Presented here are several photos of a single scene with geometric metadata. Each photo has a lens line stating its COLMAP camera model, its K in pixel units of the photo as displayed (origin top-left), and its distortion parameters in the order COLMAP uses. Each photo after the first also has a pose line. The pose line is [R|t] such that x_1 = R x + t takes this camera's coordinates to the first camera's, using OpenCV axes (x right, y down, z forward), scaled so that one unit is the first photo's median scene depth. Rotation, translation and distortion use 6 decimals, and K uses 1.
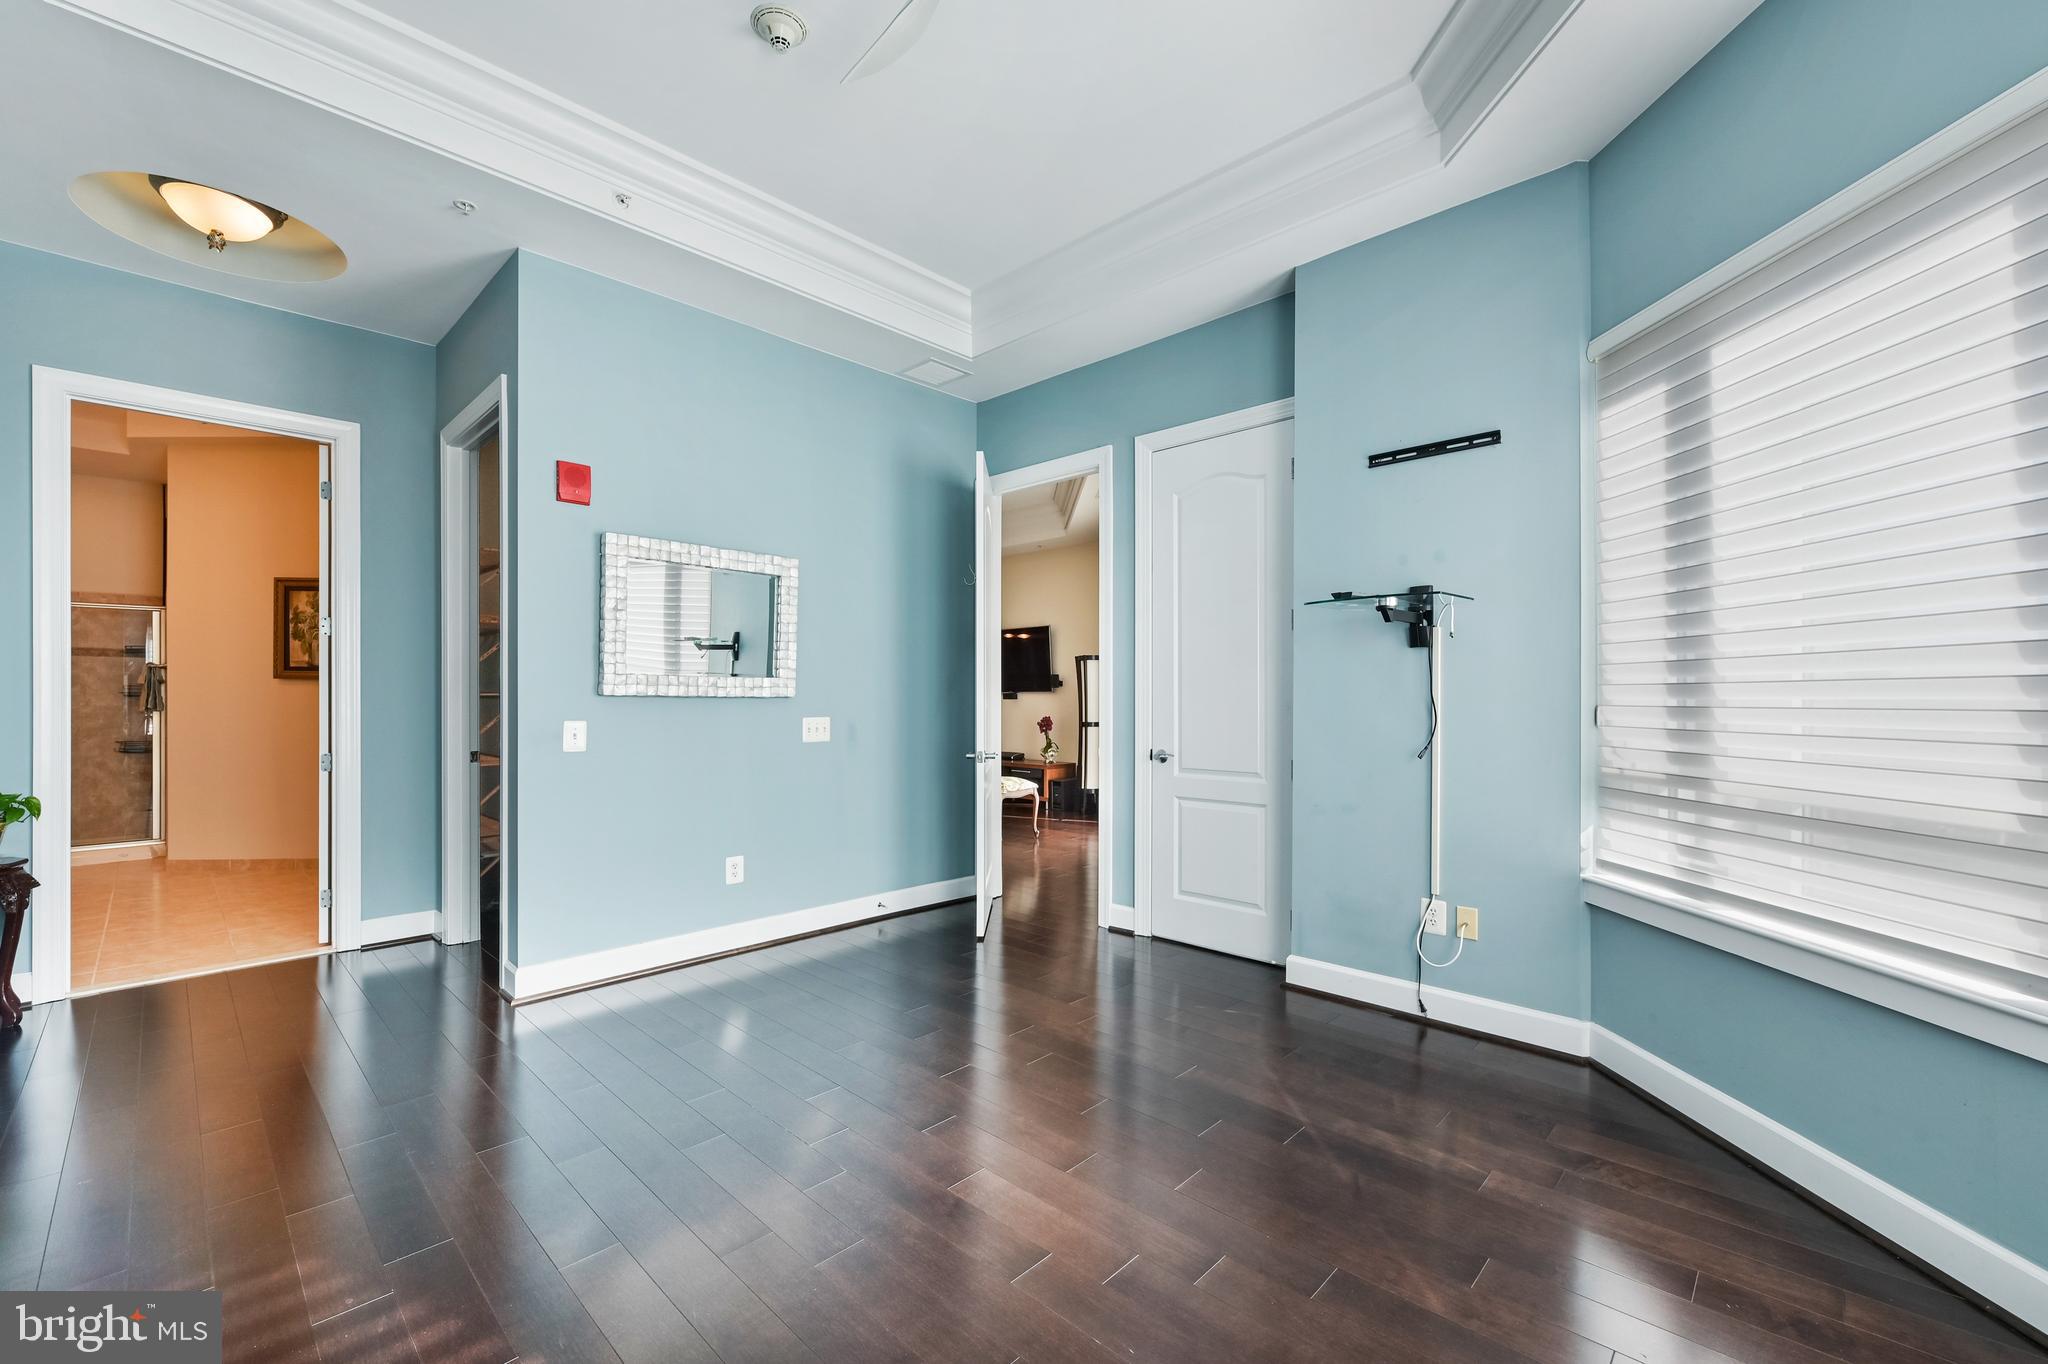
lens RADIAL K [[853.1, 0, 1016.1], [0, 853.1, 698.0], [0, 0, 1]] dist [0.001329, -0.000021]
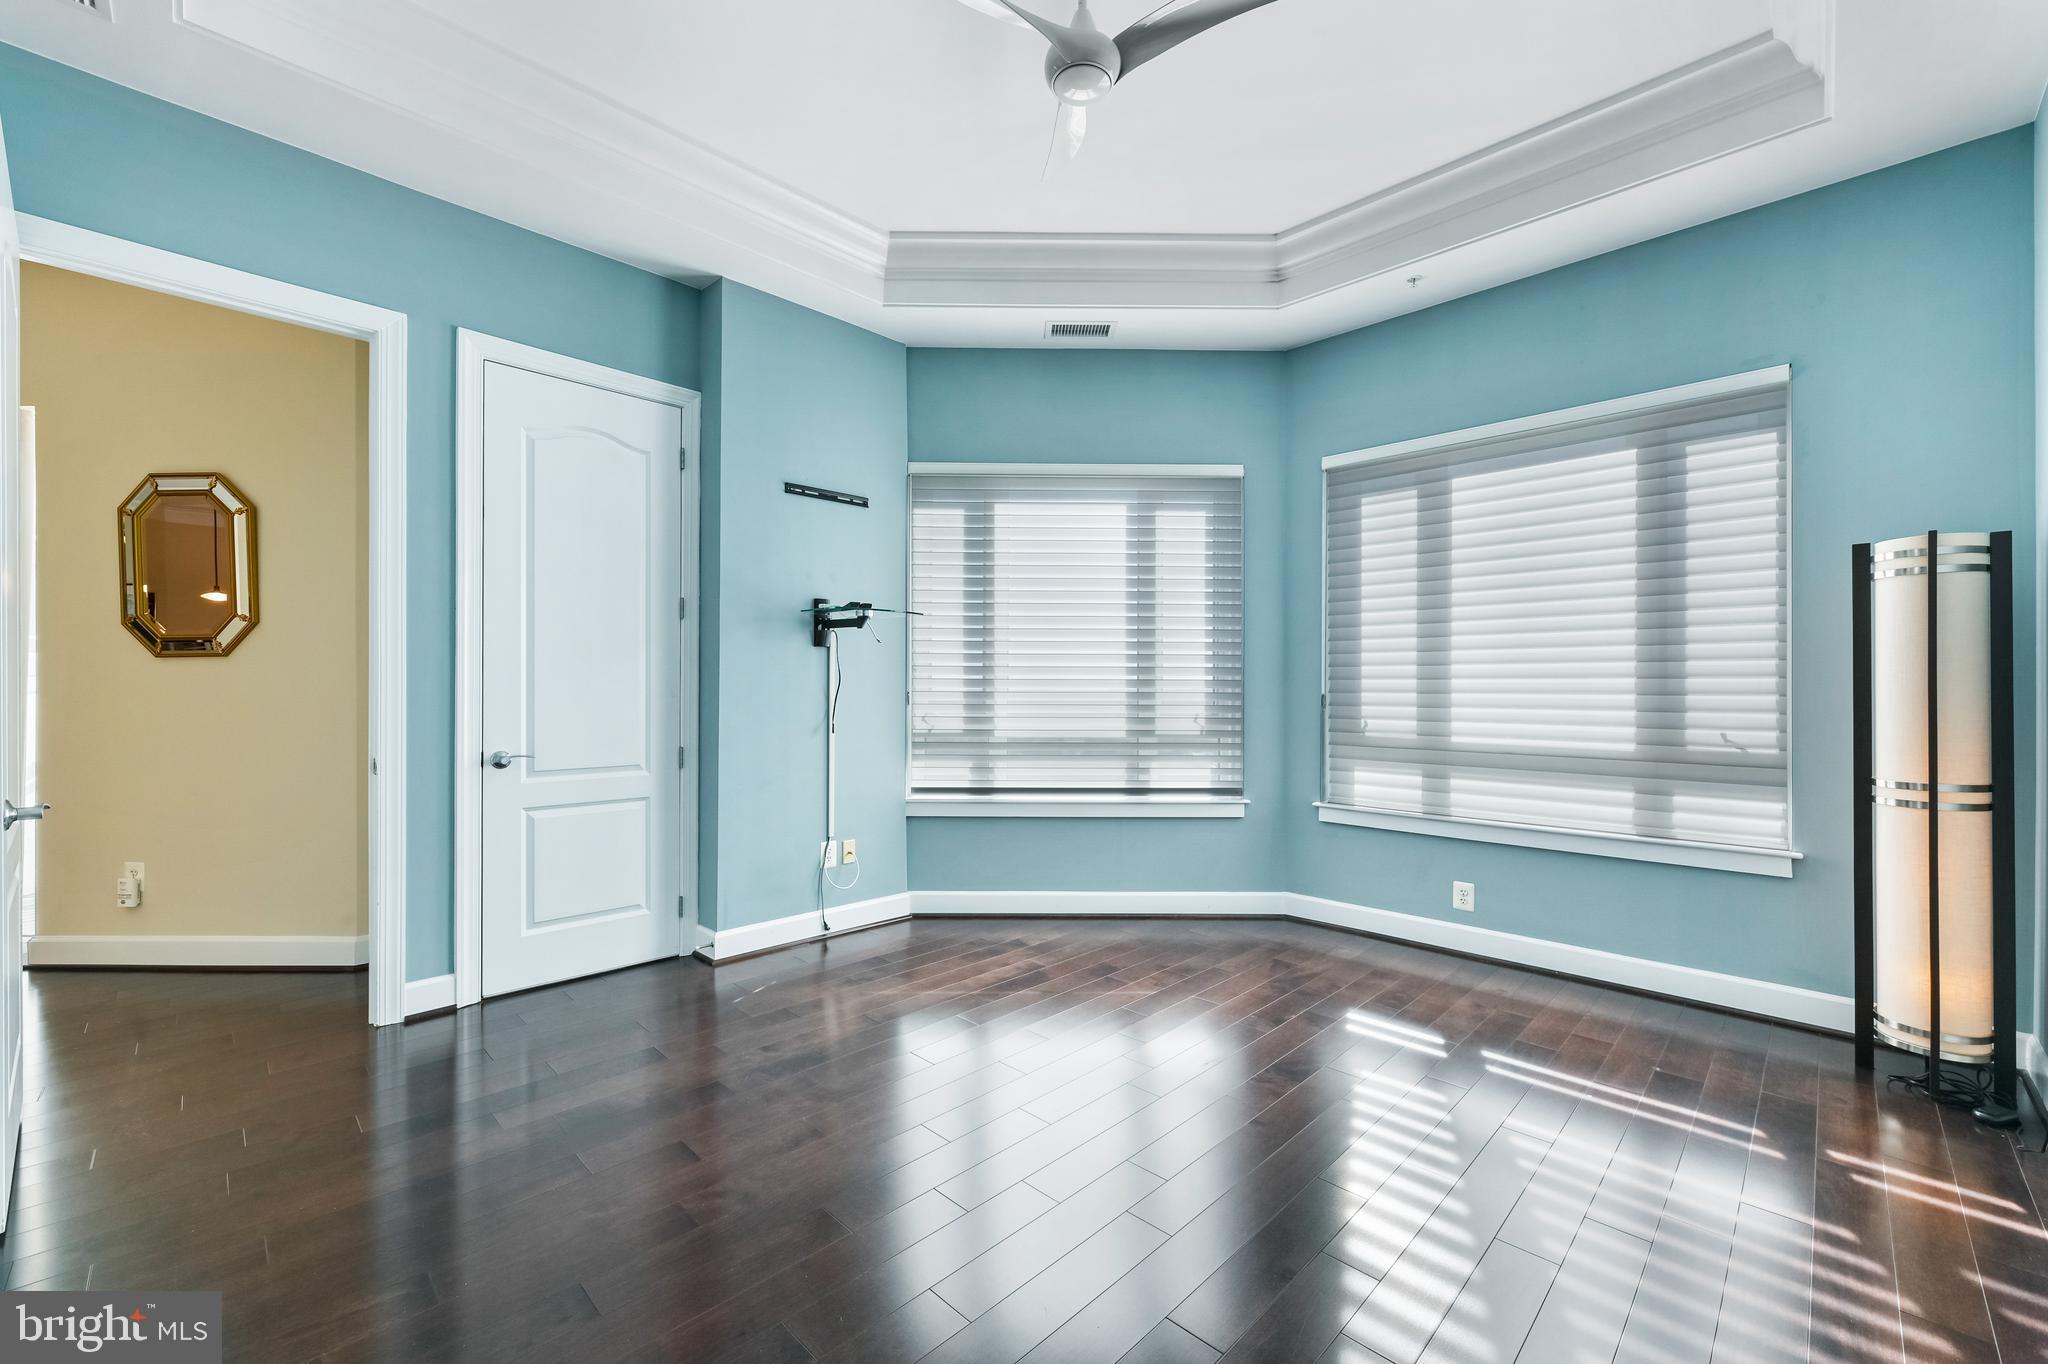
lens RADIAL K [[820.9, 0, 1024.0], [0, 820.9, 682.0], [0, 0, 1]] dist [0.000792, -0.000122]
pose [[0.002727, 0.009518, 0.999951, -0.761911], [-0.003241, 0.999950, -0.009510, 0.004184], [-0.999991, -0.003215, 0.002758, 0.697400]]
